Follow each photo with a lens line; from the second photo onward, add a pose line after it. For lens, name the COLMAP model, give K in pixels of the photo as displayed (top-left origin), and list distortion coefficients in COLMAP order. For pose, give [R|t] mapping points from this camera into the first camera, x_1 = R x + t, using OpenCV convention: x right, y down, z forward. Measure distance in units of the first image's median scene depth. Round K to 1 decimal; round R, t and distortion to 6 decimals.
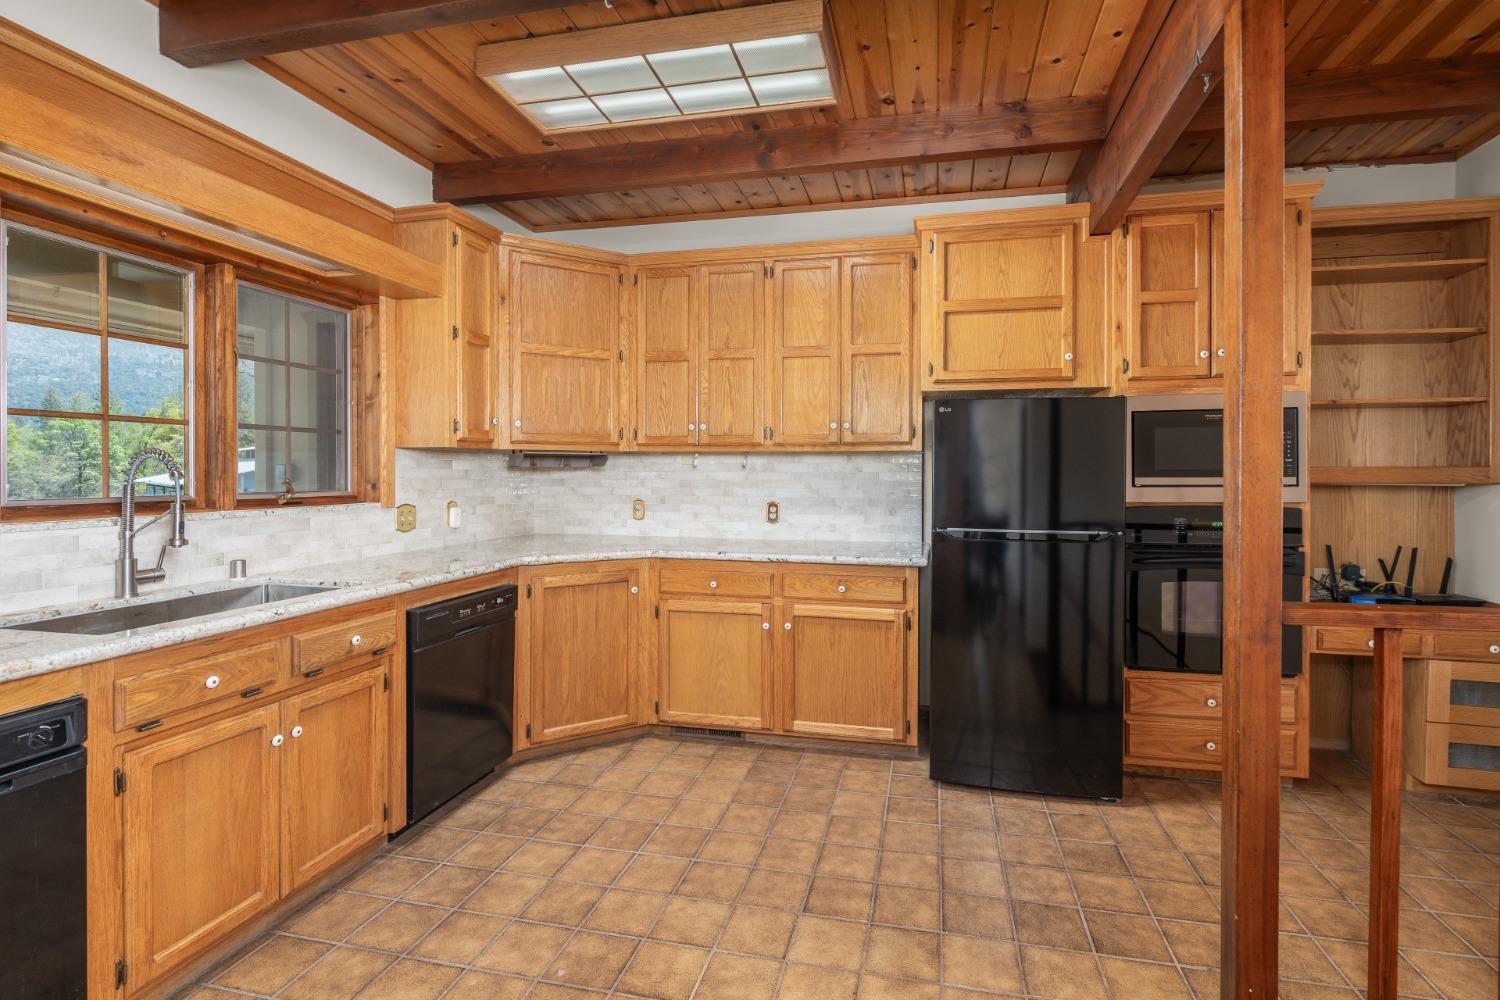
lens RADIAL K [[679.0, 0, 795.8], [0, 679.0, 477.0], [0, 0, 1]] dist [-0.003833, 0.000874]
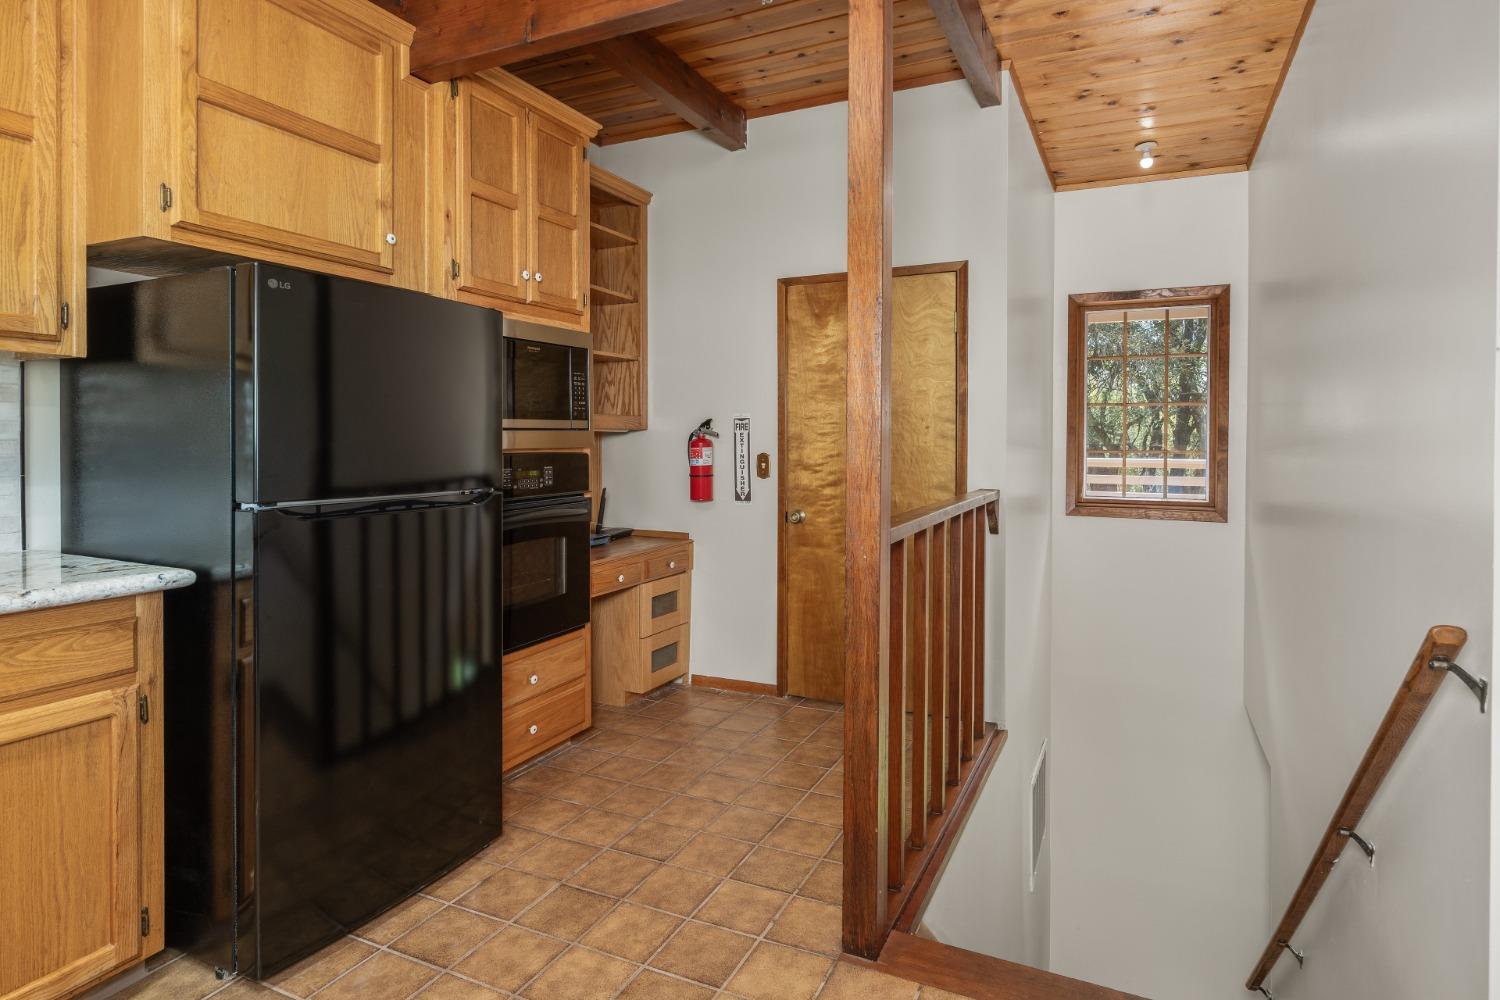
lens RADIAL K [[802.3, 0, 762.2], [0, 802.3, 448.1], [0, 0, 1]] dist [-0.002268, -0.000806]
pose [[0.232761, -0.014050, 0.972432, -0.294581], [0.003962, 0.999901, 0.013498, 0.023171], [-0.972526, 0.000711, 0.232794, 0.449765]]
